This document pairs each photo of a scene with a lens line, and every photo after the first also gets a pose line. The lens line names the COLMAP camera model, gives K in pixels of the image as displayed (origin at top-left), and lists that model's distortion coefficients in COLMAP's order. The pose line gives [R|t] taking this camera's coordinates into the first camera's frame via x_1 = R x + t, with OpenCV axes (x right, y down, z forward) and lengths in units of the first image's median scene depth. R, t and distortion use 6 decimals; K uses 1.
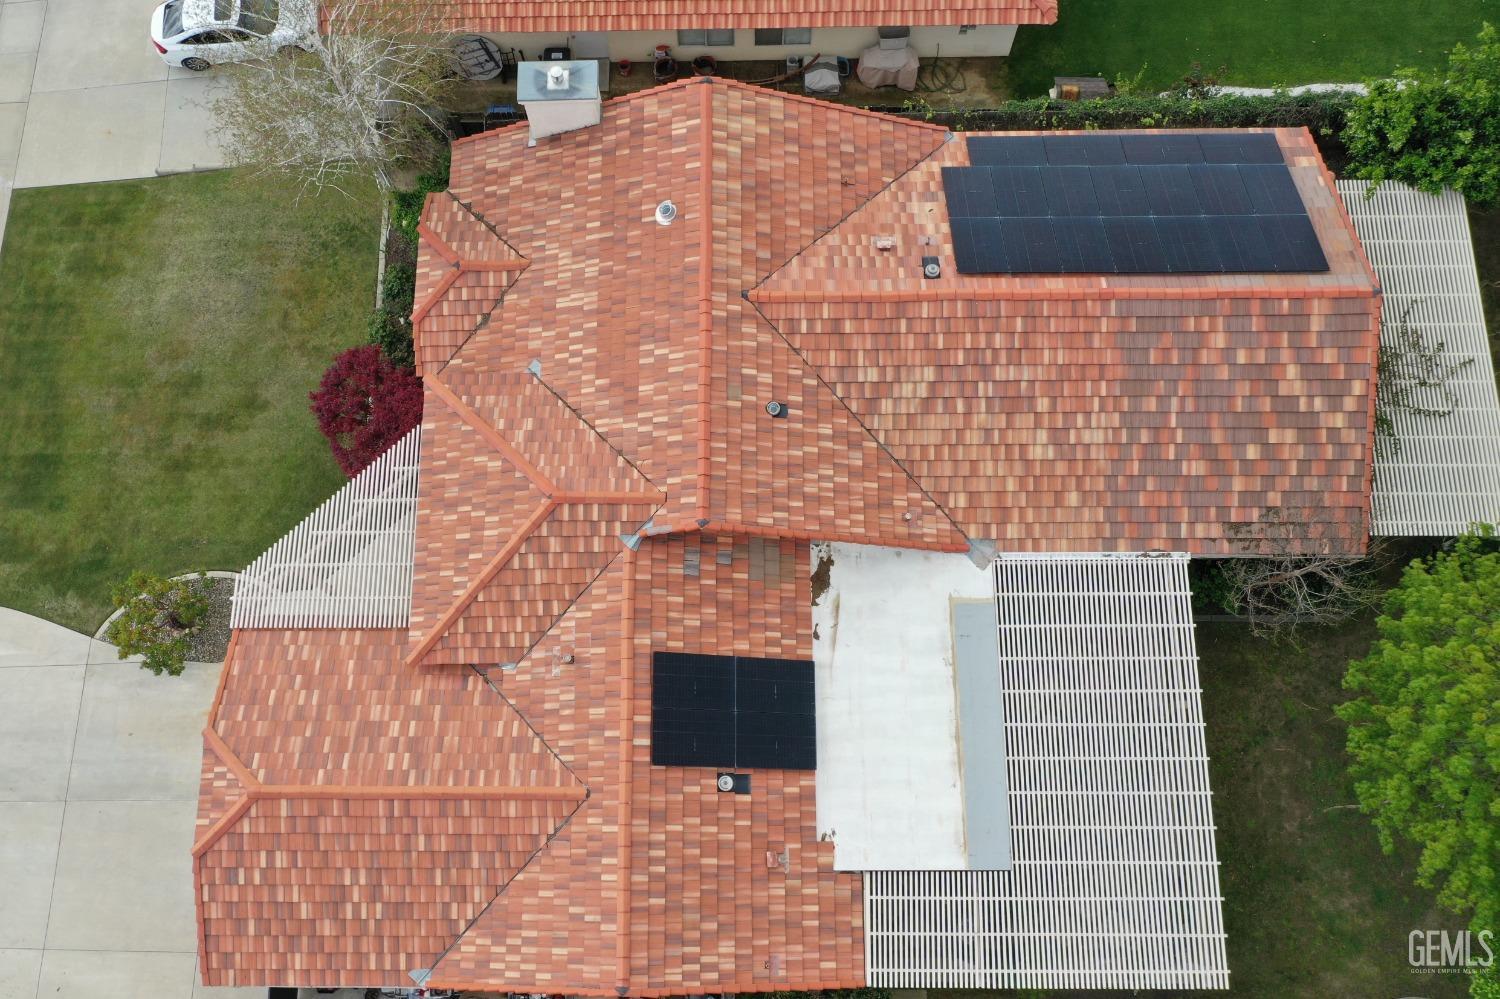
lens RADIAL K [[1255.7, 0, 734.3], [0, 1255.7, 489.2], [0, 0, 1]] dist [0.003914, -0.003659]
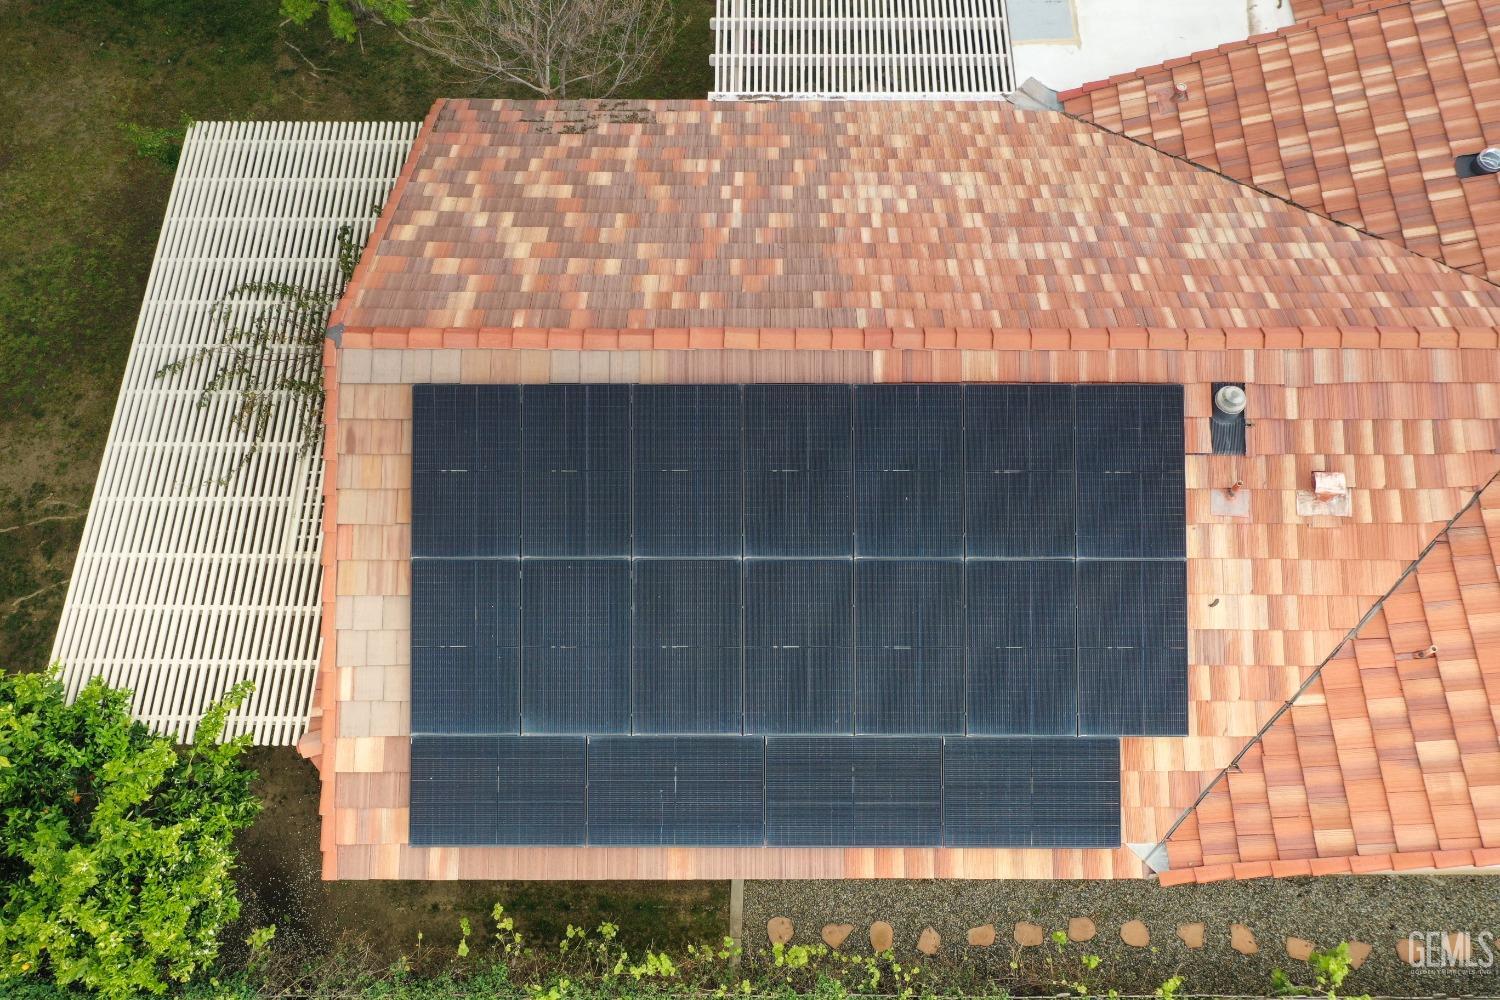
lens RADIAL K [[1189.6, 0, 749.7], [0, 1189.6, 492.8], [0, 0, 1]] dist [0.000554, 0.005771]
pose [[-0.999566, 0.007277, 0.028550, 0.331898], [0.012914, -0.762754, 0.646560, -0.502436], [0.026482, 0.646648, 0.762329, 0.681060]]
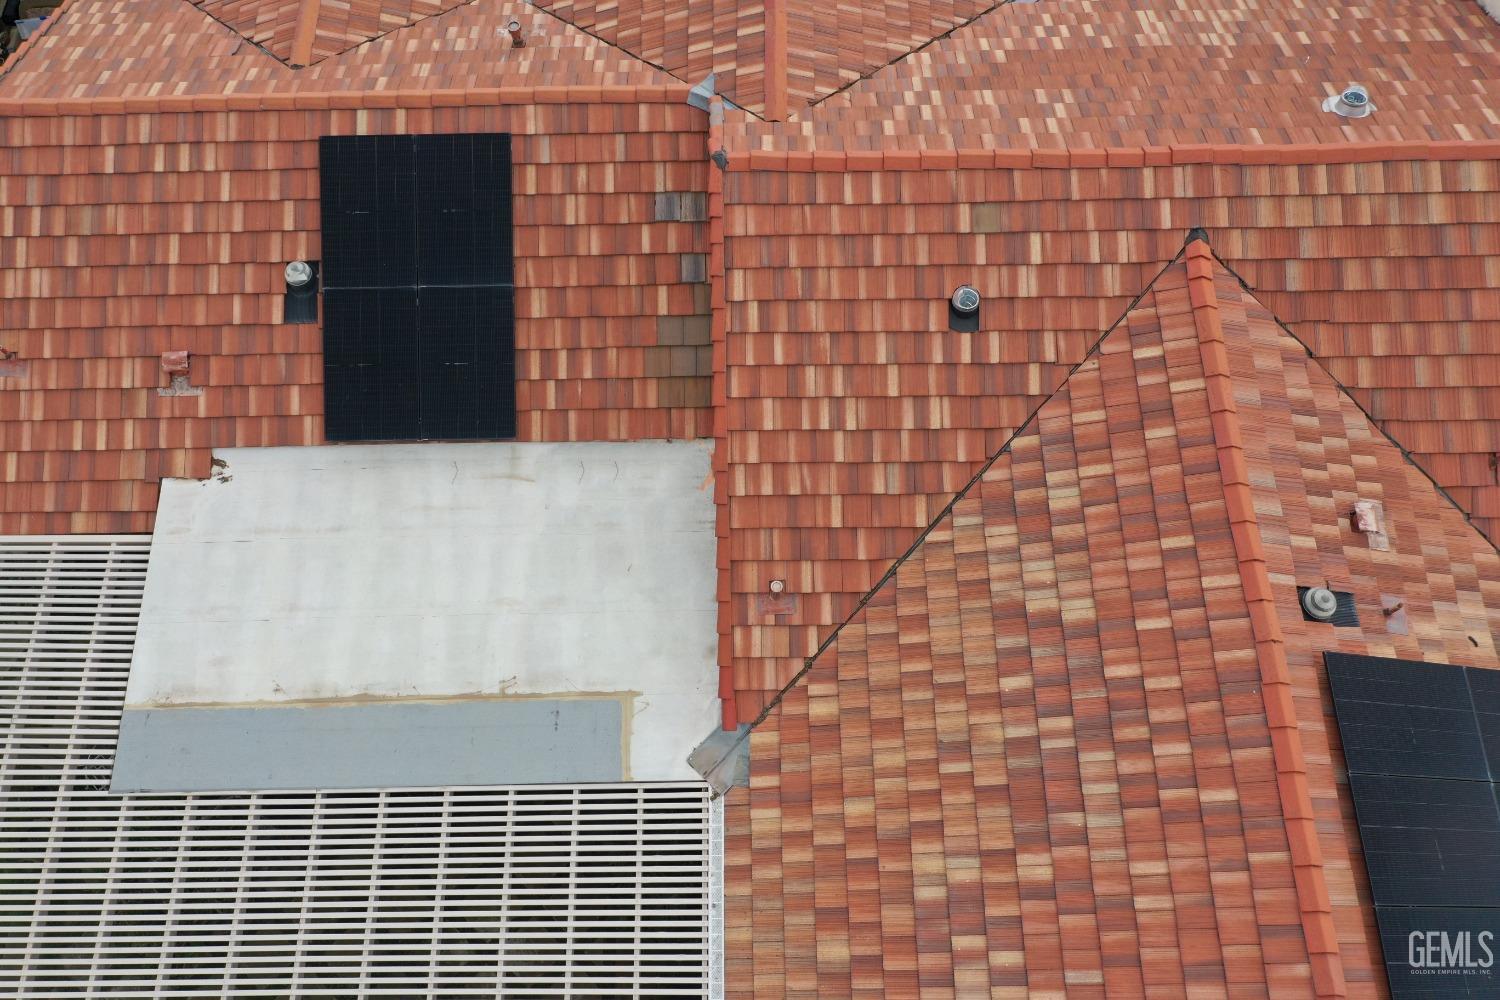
lens RADIAL K [[1189.6, 0, 744.4], [0, 1189.6, 502.4], [0, 0, 1]] dist [0.000554, 0.005771]
pose [[0.010992, 0.933943, -0.357254, 0.276152], [-0.959223, 0.110763, 0.260046, -0.093086], [0.282438, 0.339828, 0.897076, 0.558241]]
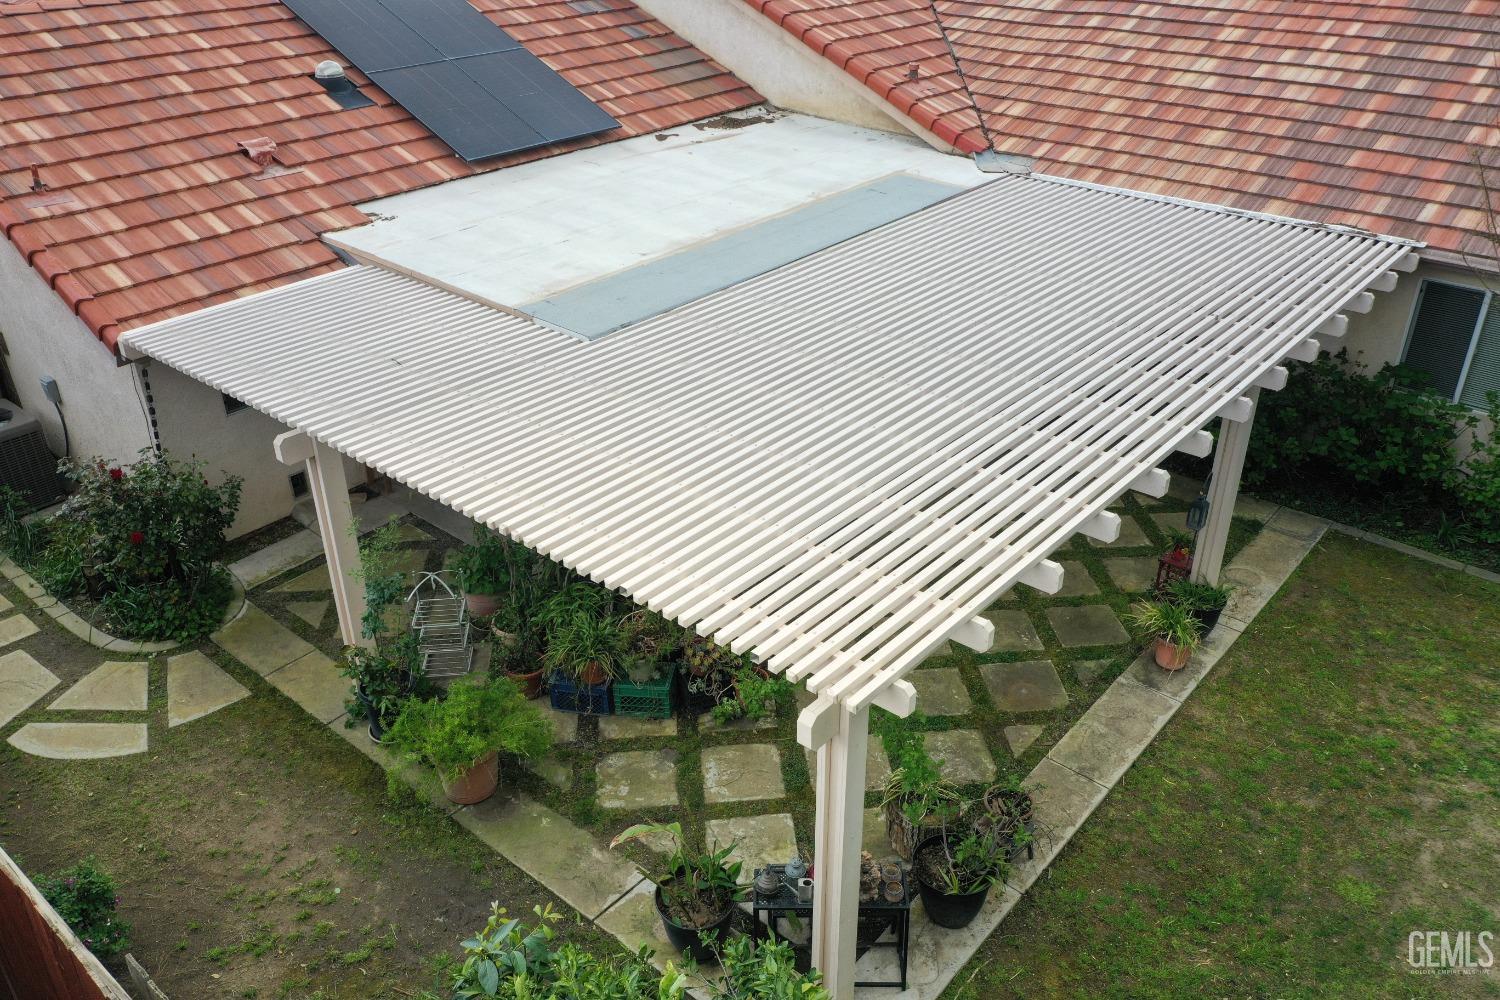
lens RADIAL K [[1189.6, 0, 751.7], [0, 1189.6, 504.0], [0, 0, 1]] dist [0.000554, 0.005771]
pose [[0.759754, 0.333681, -0.558060, 0.452543], [-0.628281, 0.597771, -0.497928, 0.458848], [0.167443, 0.728921, 0.663804, 0.771782]]
